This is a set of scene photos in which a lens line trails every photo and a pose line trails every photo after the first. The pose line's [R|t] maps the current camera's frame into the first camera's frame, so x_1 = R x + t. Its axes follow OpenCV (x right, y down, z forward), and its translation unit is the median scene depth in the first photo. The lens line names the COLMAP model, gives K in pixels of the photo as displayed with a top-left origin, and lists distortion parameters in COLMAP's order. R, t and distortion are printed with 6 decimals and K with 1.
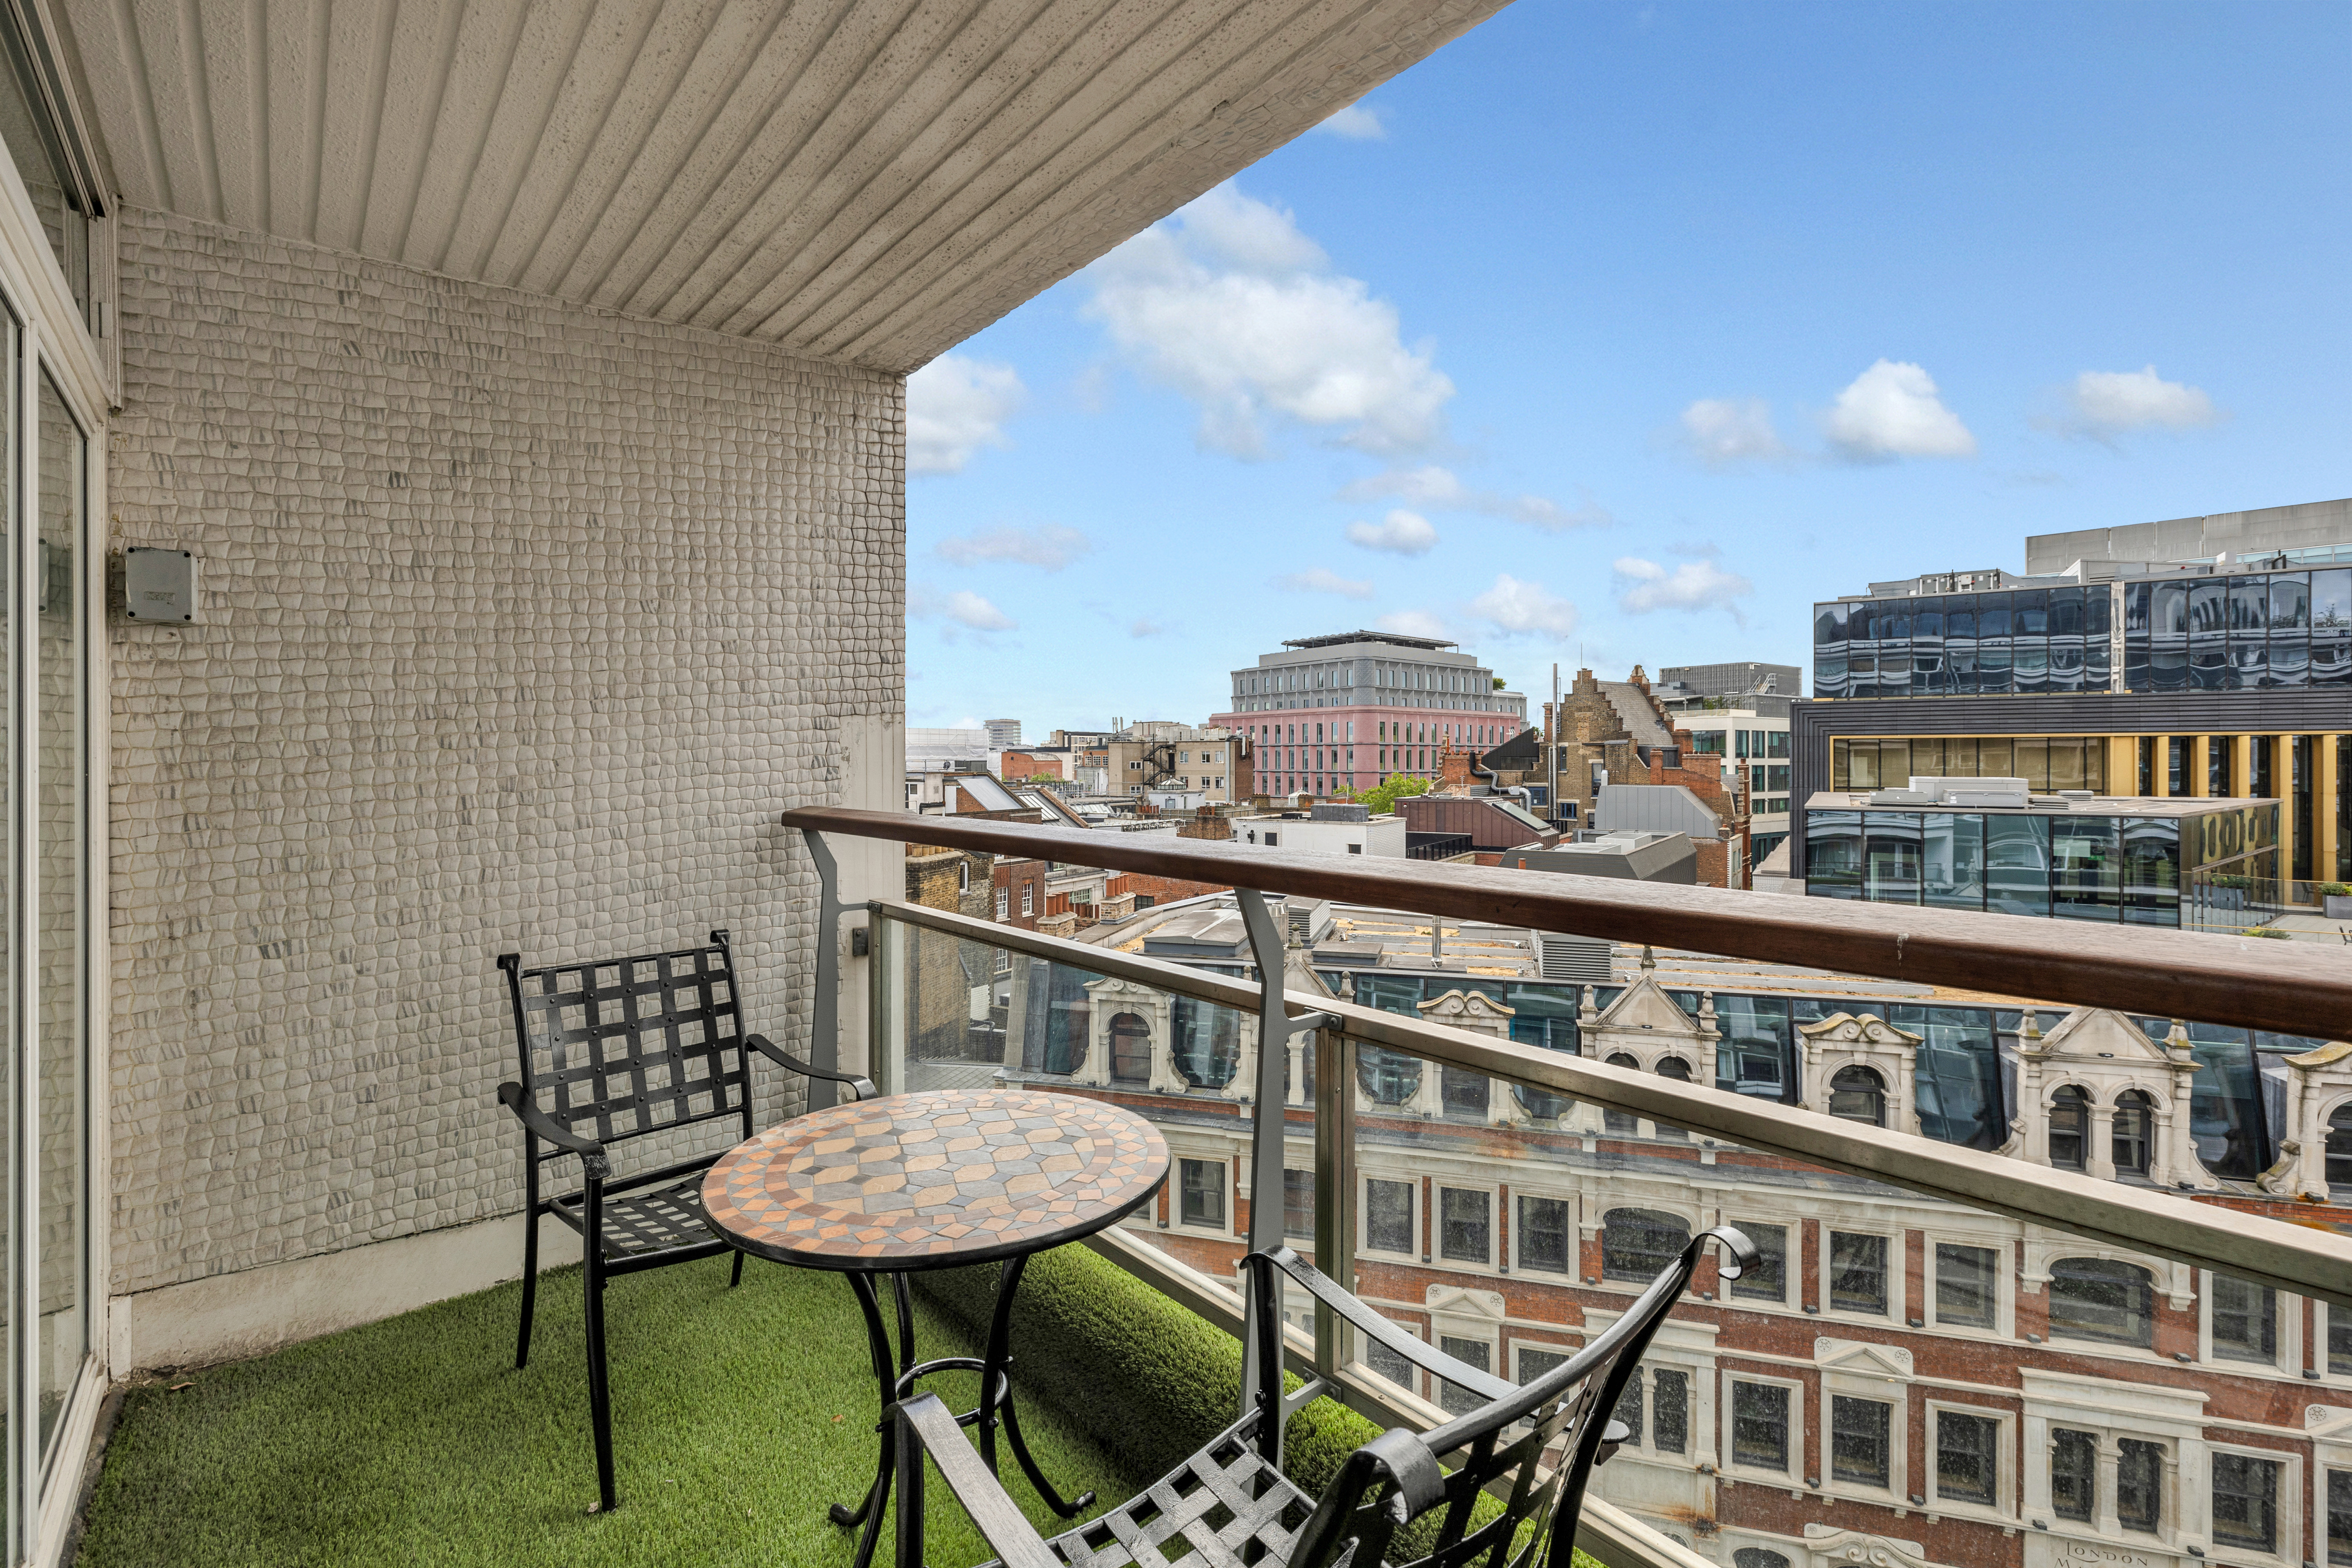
lens RADIAL K [[967.2, 0, 1181.8], [0, 967.2, 780.2], [0, 0, 1]] dist [-0.000942, -0.000016]
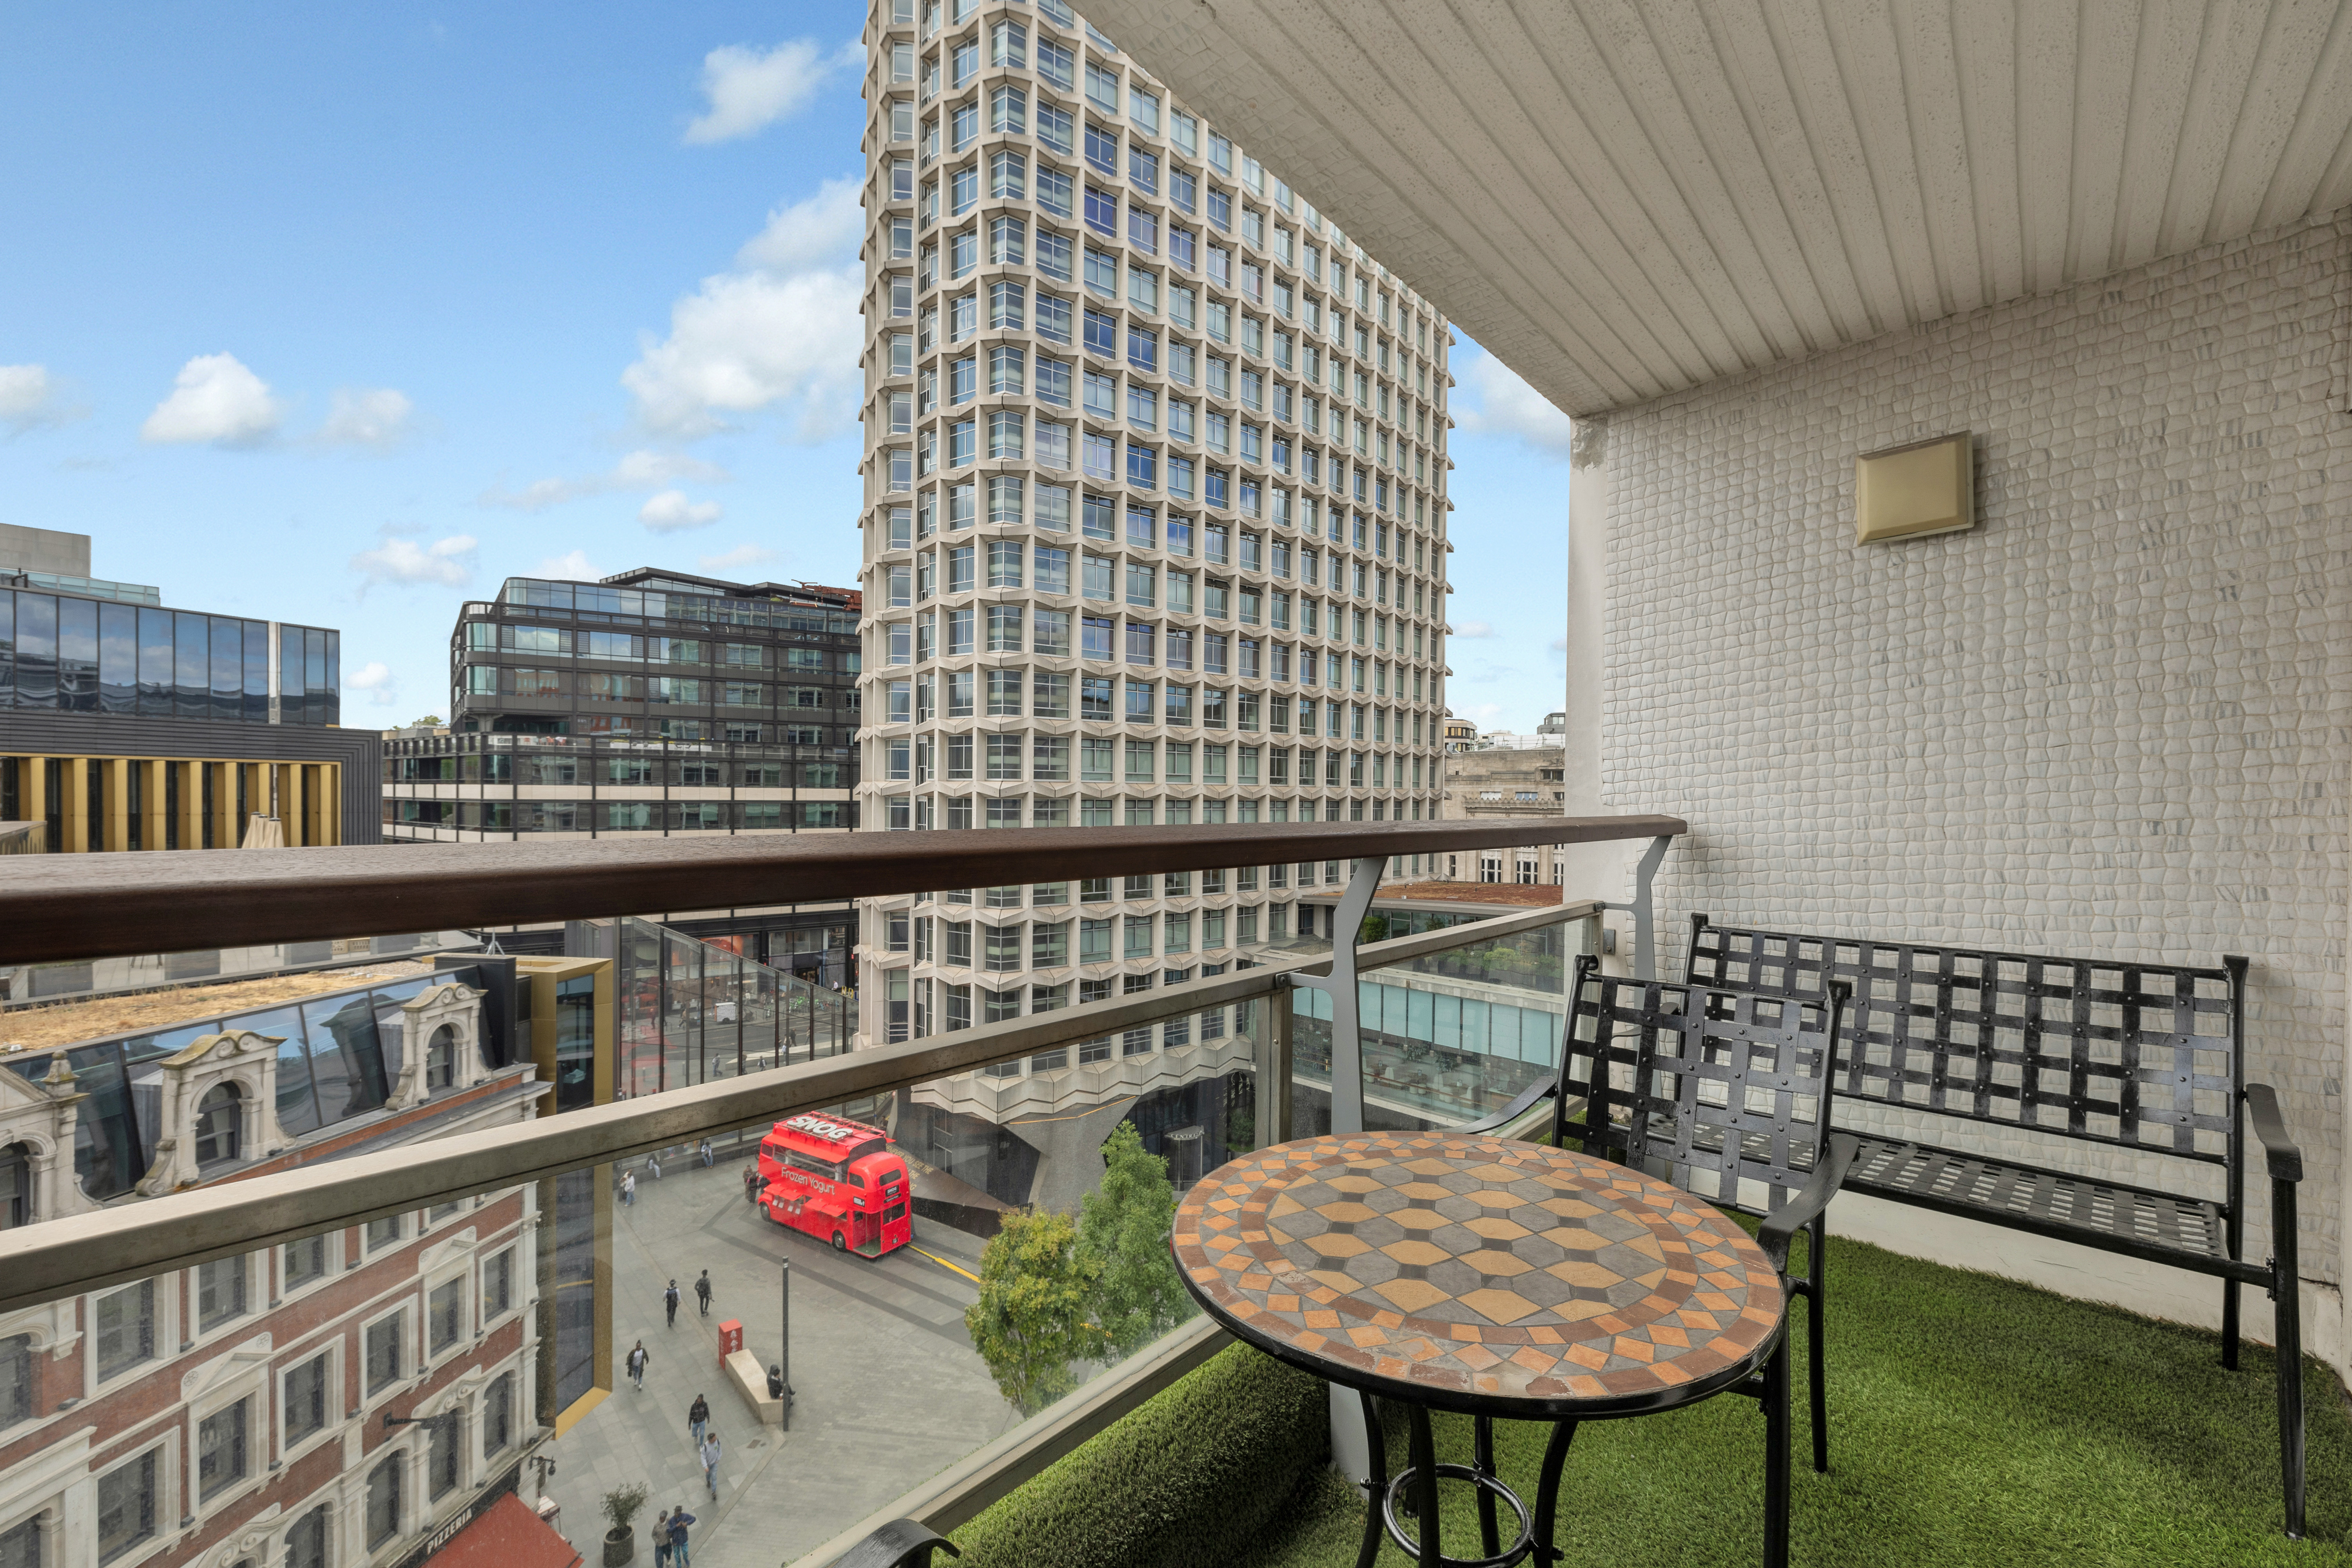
lens RADIAL K [[1055.6, 0, 1178.6], [0, 1055.6, 795.2], [0, 0, 1]] dist [0.000810, 0.000008]
pose [[-0.140384, -0.003030, 0.990092, -0.167577], [0.011884, 0.999918, 0.004745, -0.000947], [-0.990026, 0.012433, -0.140337, 0.045238]]
